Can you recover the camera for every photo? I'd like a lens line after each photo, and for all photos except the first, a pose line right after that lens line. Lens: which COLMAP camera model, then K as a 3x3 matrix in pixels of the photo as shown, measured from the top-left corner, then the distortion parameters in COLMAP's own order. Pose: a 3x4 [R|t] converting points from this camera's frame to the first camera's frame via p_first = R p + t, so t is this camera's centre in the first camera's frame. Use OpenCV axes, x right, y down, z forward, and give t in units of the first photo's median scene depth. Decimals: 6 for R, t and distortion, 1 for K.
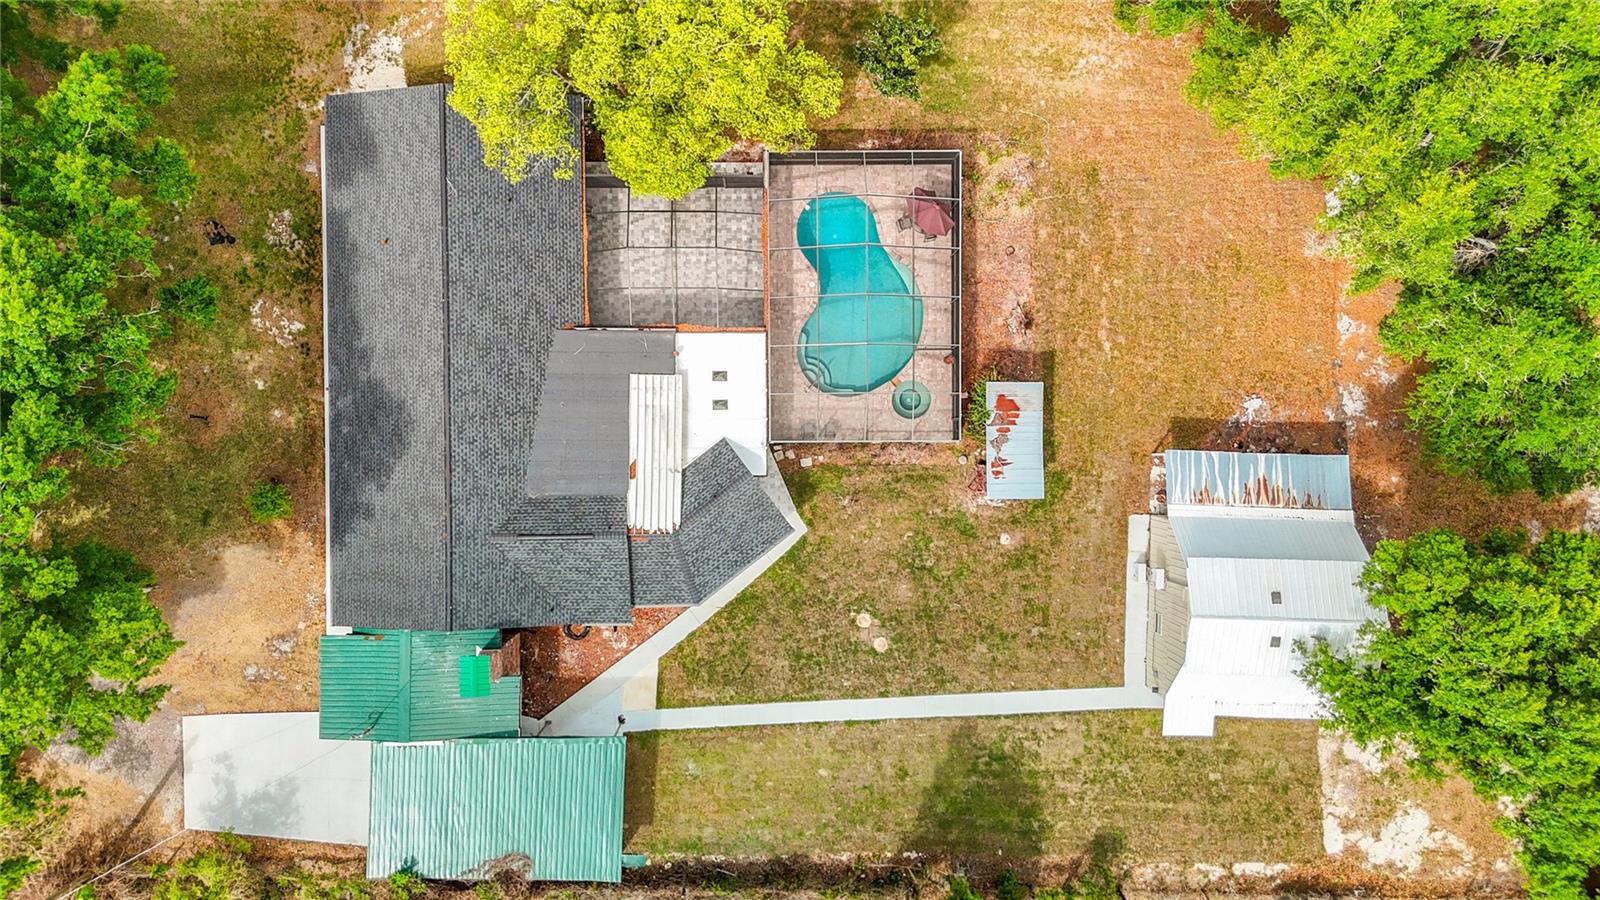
lens RADIAL K [[1171.7, 0, 804.3], [0, 1171.7, 475.8], [0, 0, 1]] dist [0.069791, -0.102064]
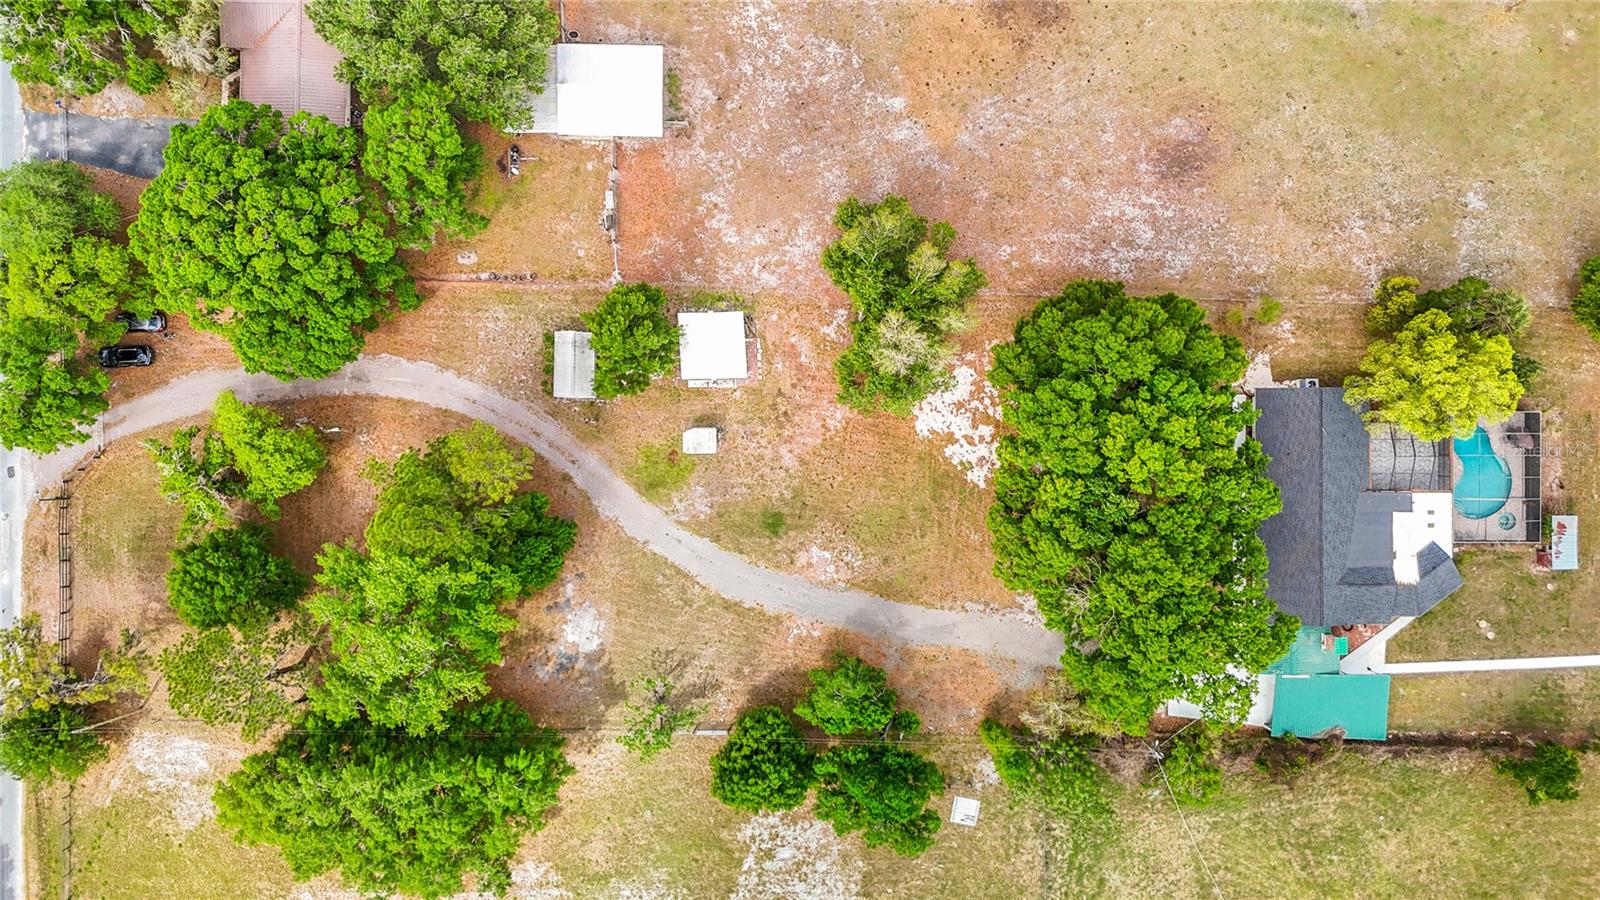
lens RADIAL K [[1171.7, 0, 804.3], [0, 1171.7, 475.8], [0, 0, 1]] dist [0.069791, -0.102064]
pose [[0.999867, 0.005653, -0.015308, -1.159313], [-0.005780, 0.999949, -0.008242, -0.122601], [0.015261, 0.008329, 0.999849, -1.189545]]
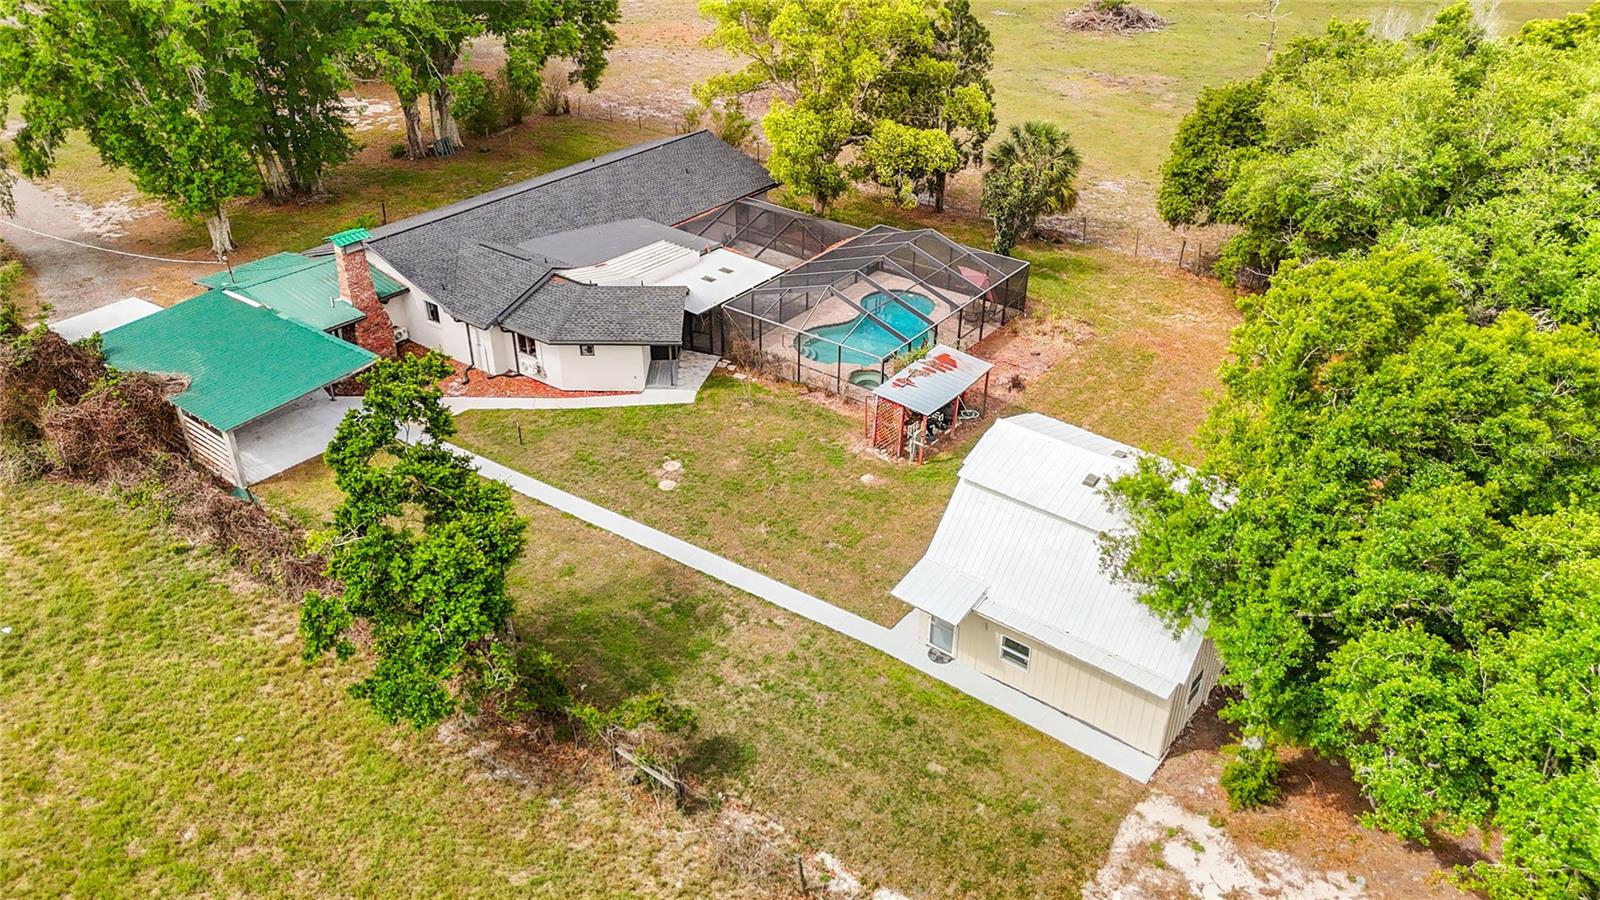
lens RADIAL K [[1171.7, 0, 804.3], [0, 1171.7, 475.8], [0, 0, 1]] dist [0.069791, -0.102064]
pose [[0.801122, 0.313329, -0.509931, 0.551210], [-0.598485, 0.413112, -0.686407, 0.639662], [-0.004413, 0.855081, 0.518475, 0.576283]]
